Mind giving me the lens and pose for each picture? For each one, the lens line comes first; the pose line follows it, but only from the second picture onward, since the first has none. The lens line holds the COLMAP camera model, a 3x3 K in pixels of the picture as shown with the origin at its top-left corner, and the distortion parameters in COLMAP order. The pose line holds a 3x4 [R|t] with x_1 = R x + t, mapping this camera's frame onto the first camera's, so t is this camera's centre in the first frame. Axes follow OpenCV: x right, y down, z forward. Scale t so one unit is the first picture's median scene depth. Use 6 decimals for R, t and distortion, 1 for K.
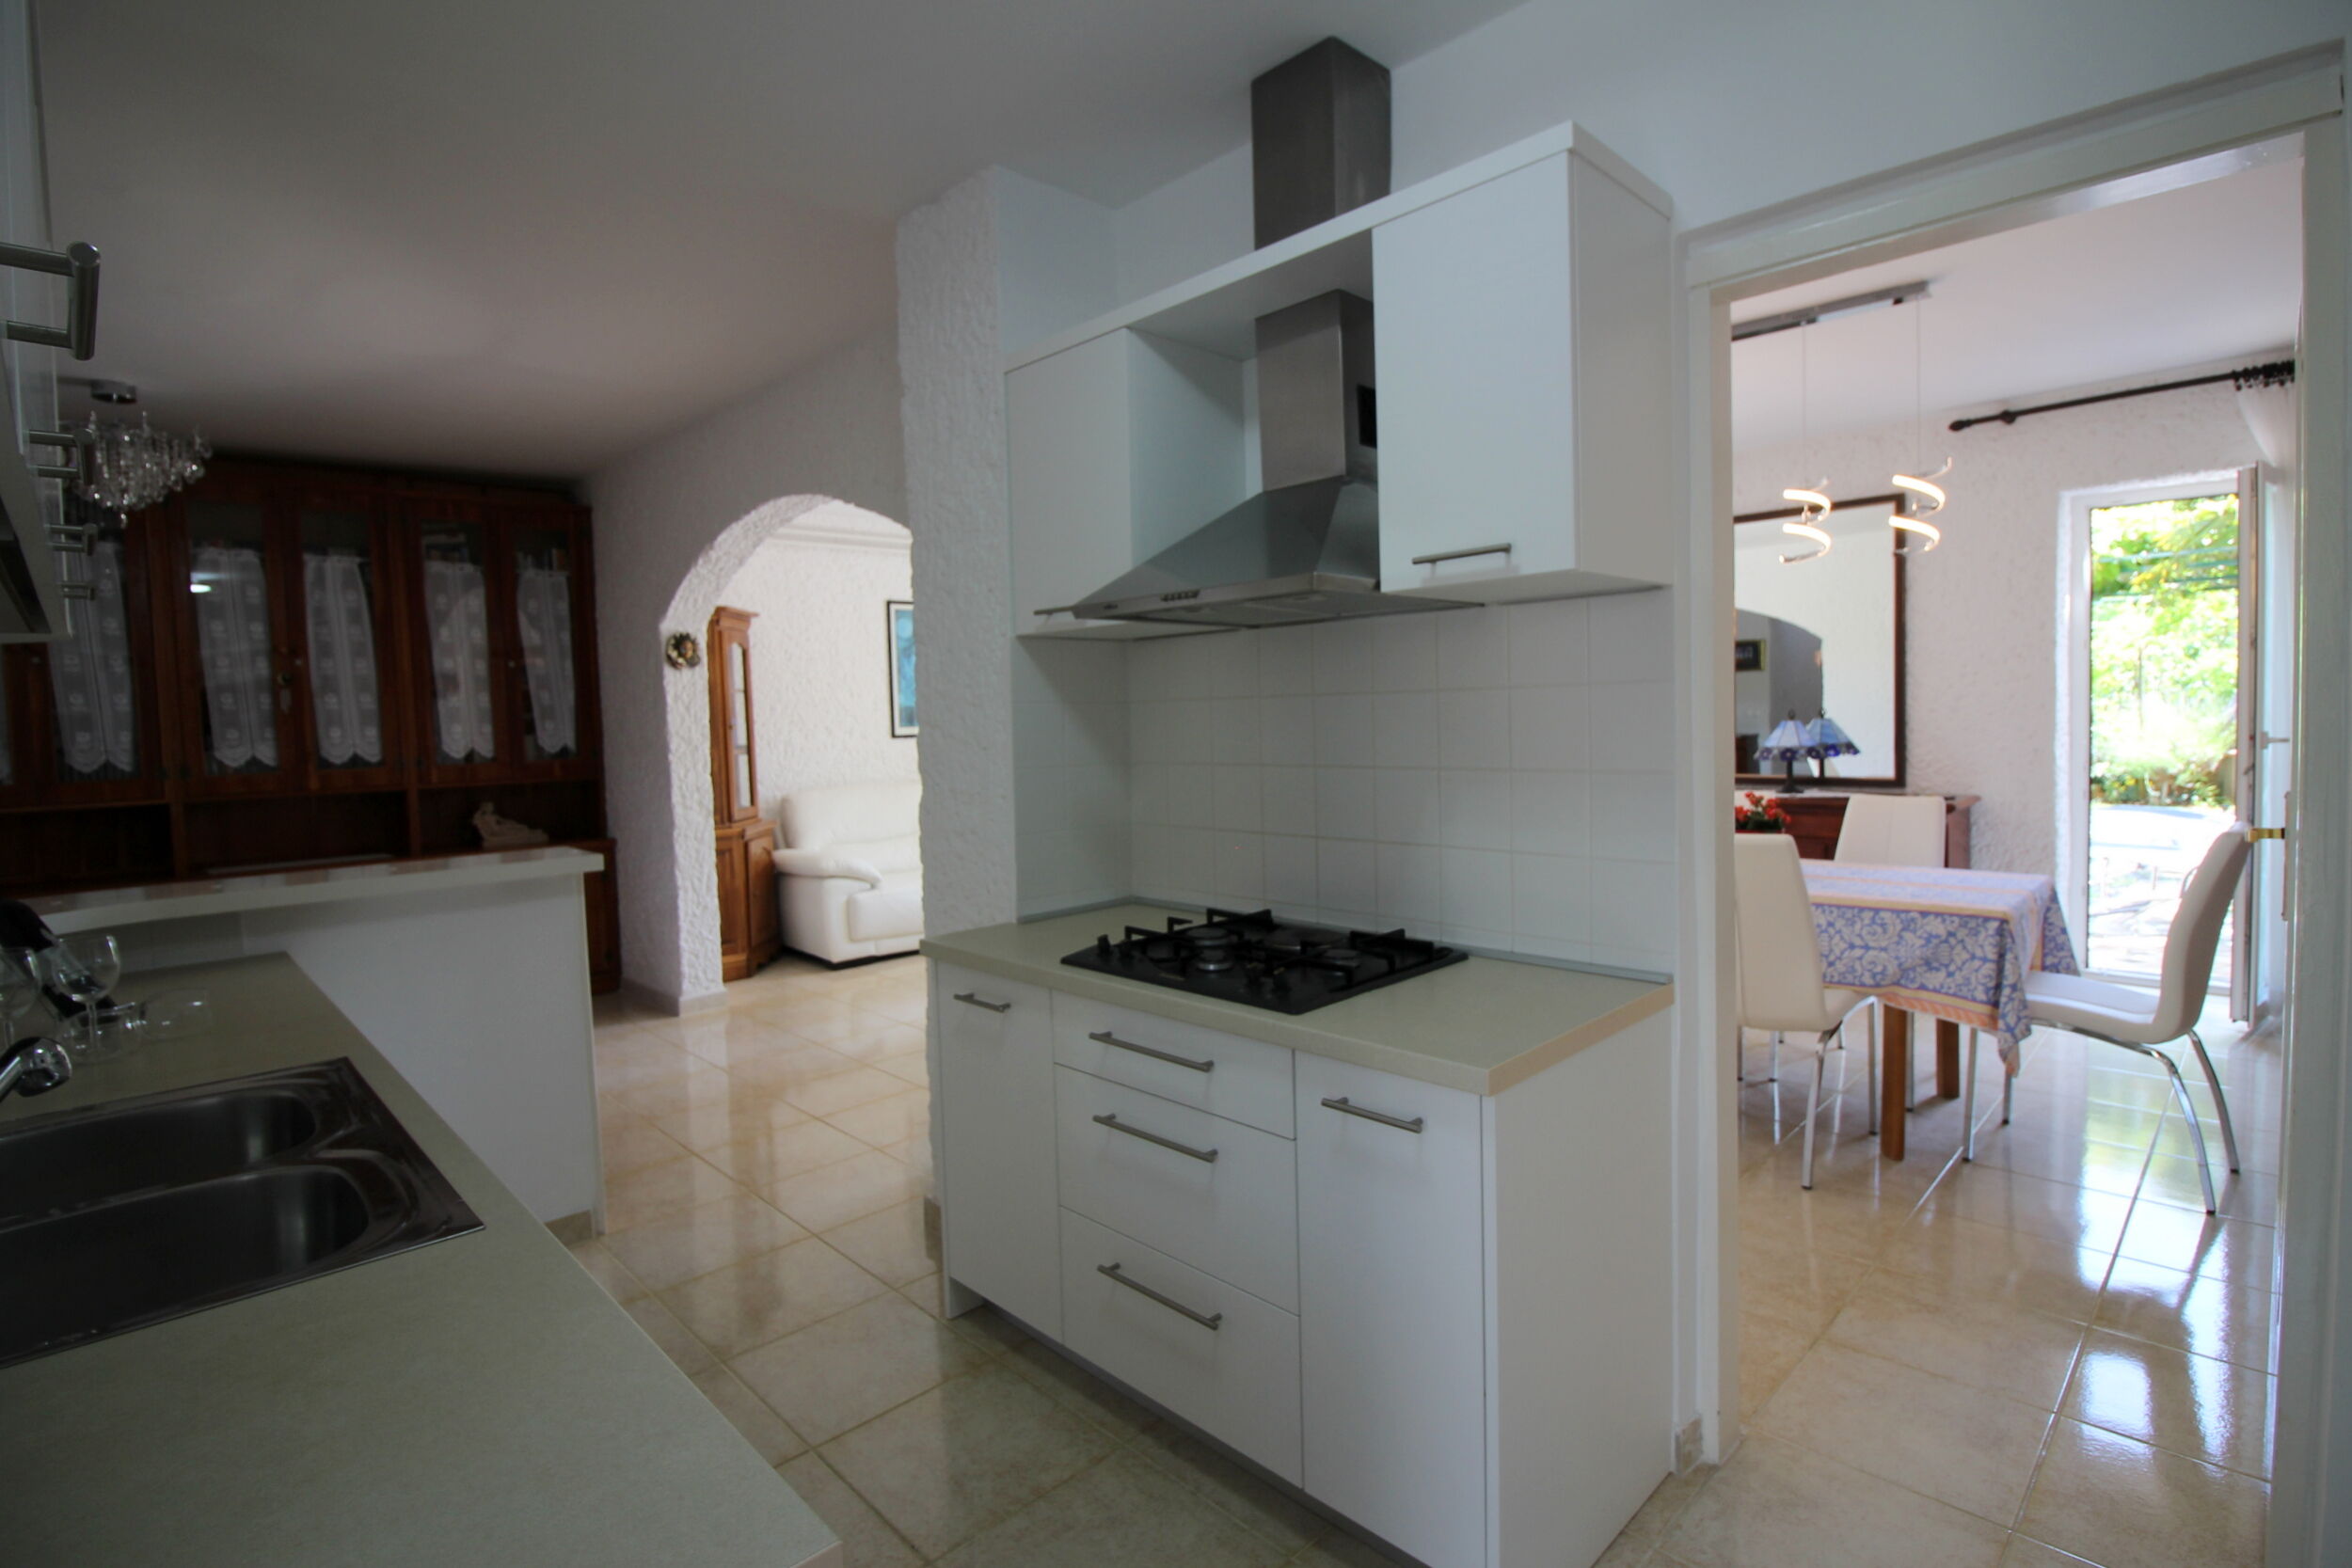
lens RADIAL K [[1106.8, 0, 1184.2], [0, 1106.8, 768.5], [0, 0, 1]] dist [-0.001138, -0.015579]
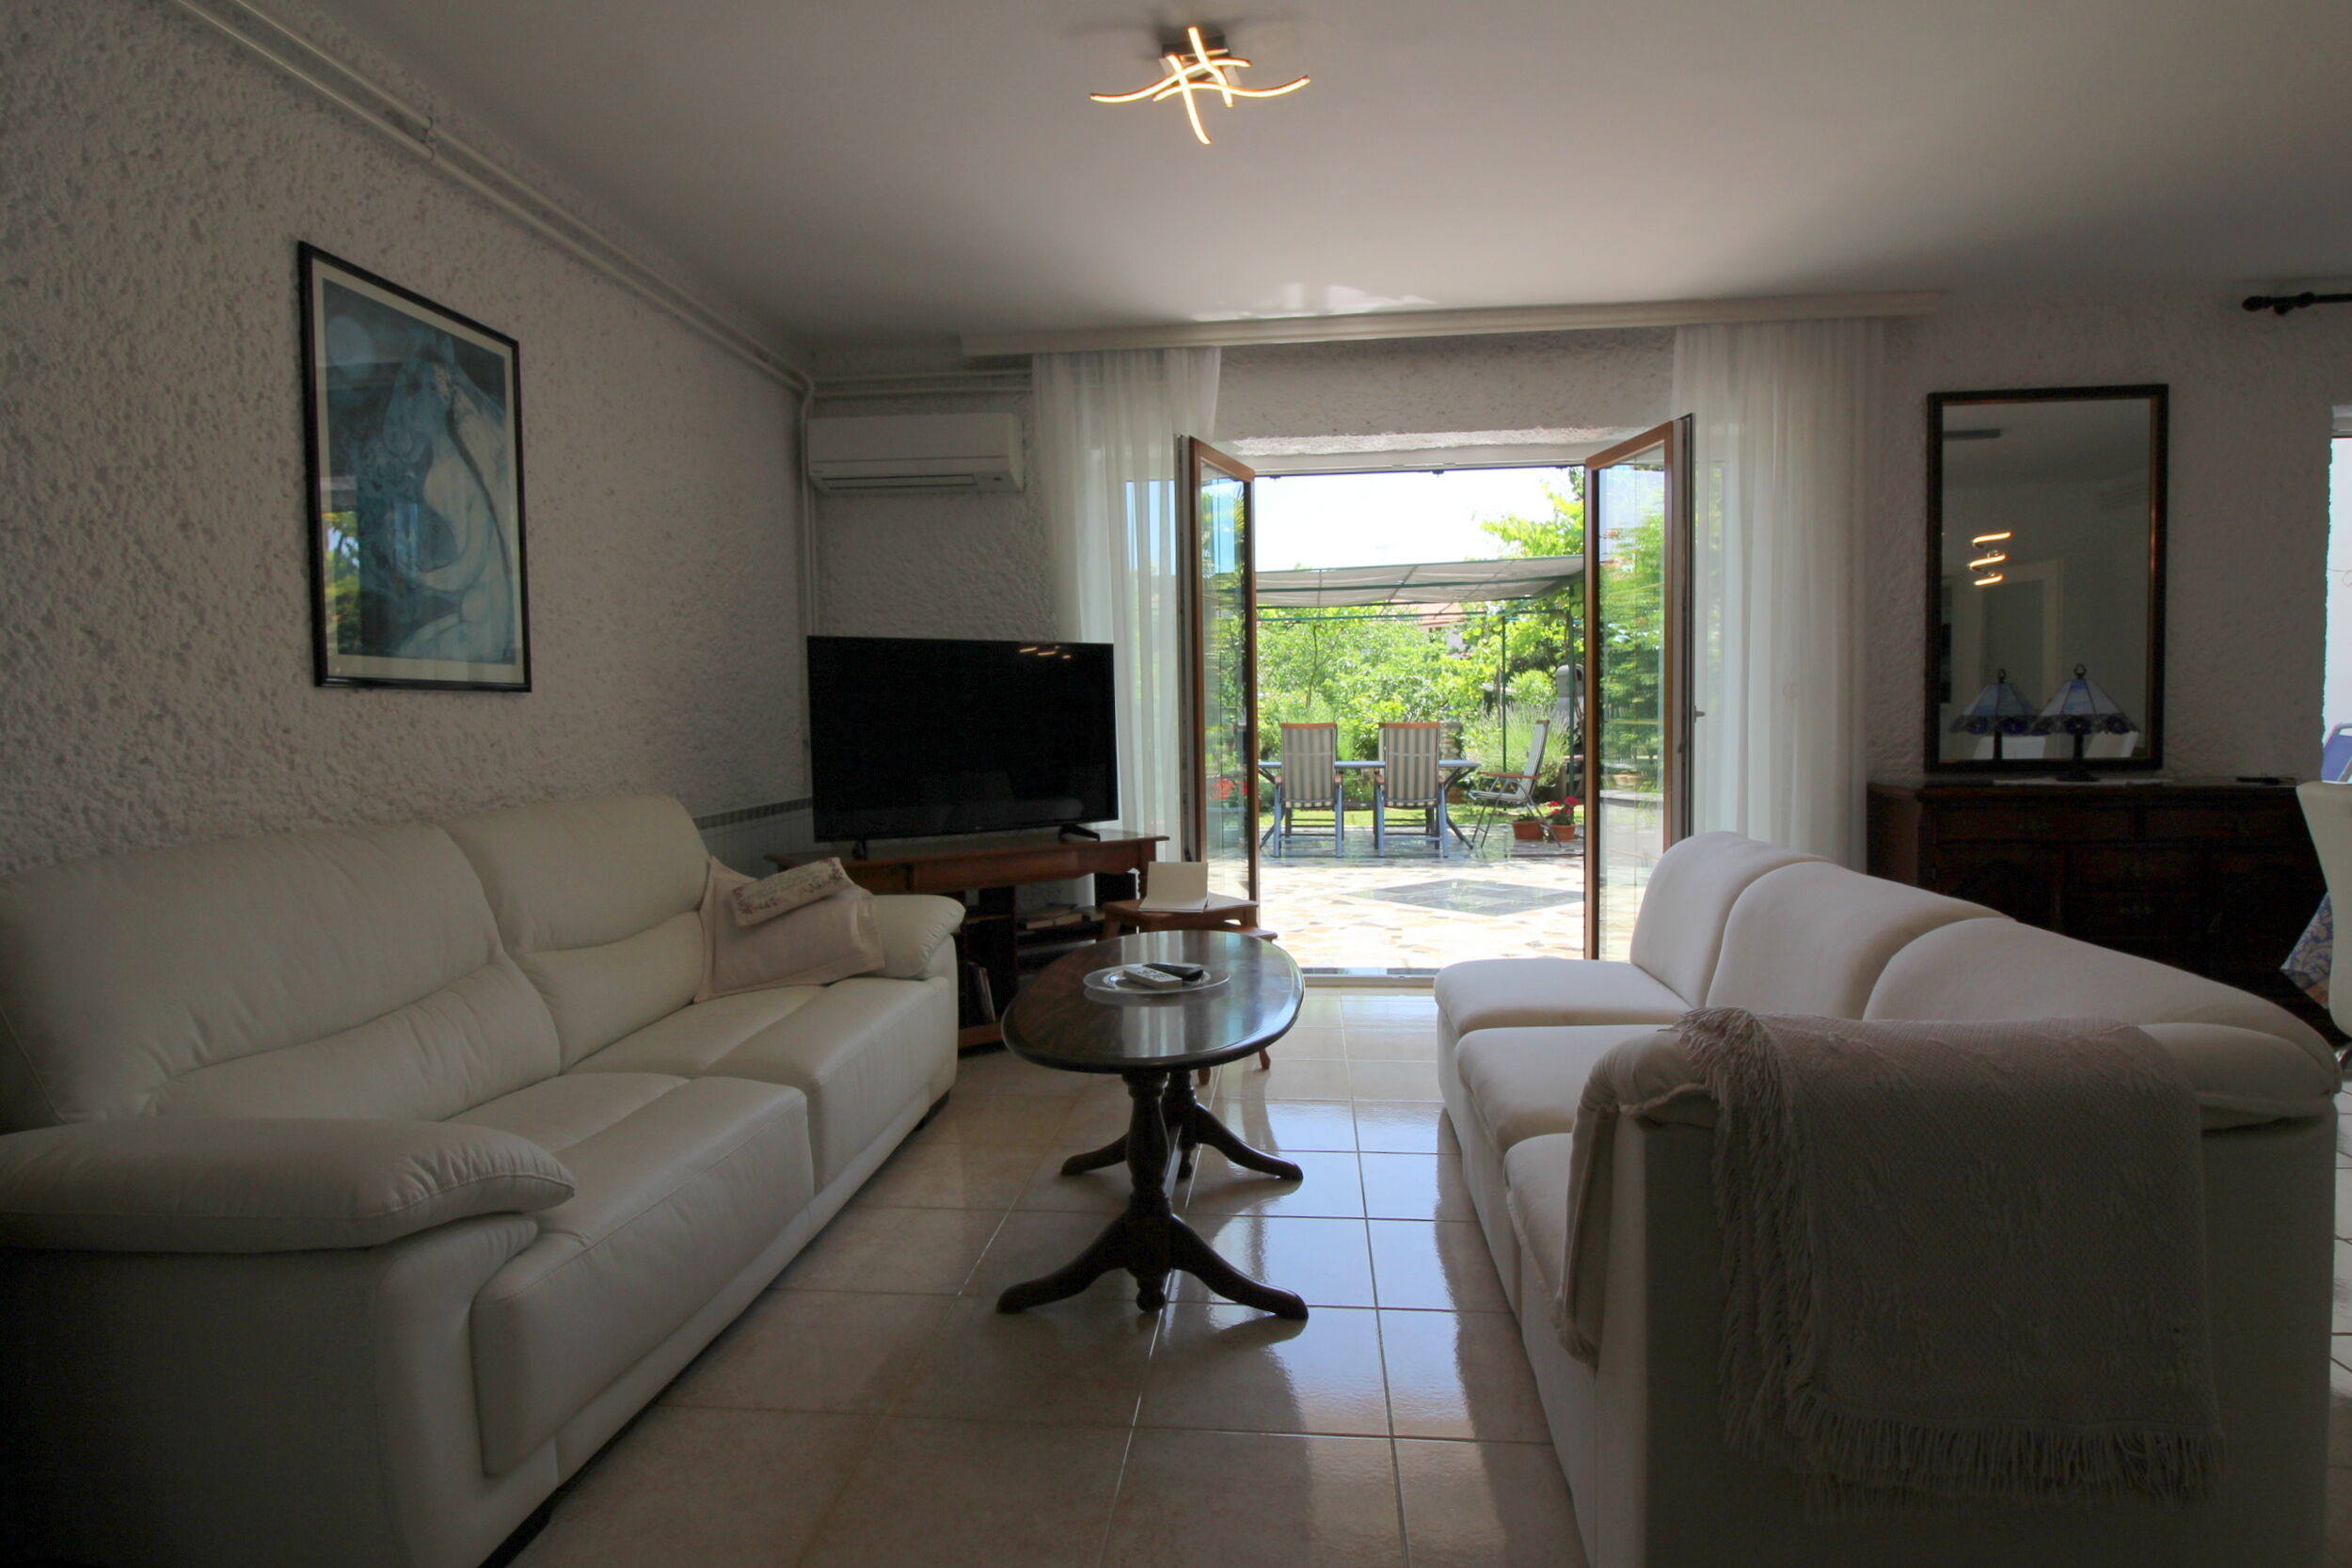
lens RADIAL K [[1179.7, 0, 1176.0], [0, 1179.7, 784.0], [0, 0, 1]] dist [0.003746, -0.014043]
pose [[0.767730, -0.021202, 0.640423, -0.420207], [0.026061, 0.999659, 0.001854, 0.008549], [-0.640244, 0.015266, 0.768020, 0.848521]]
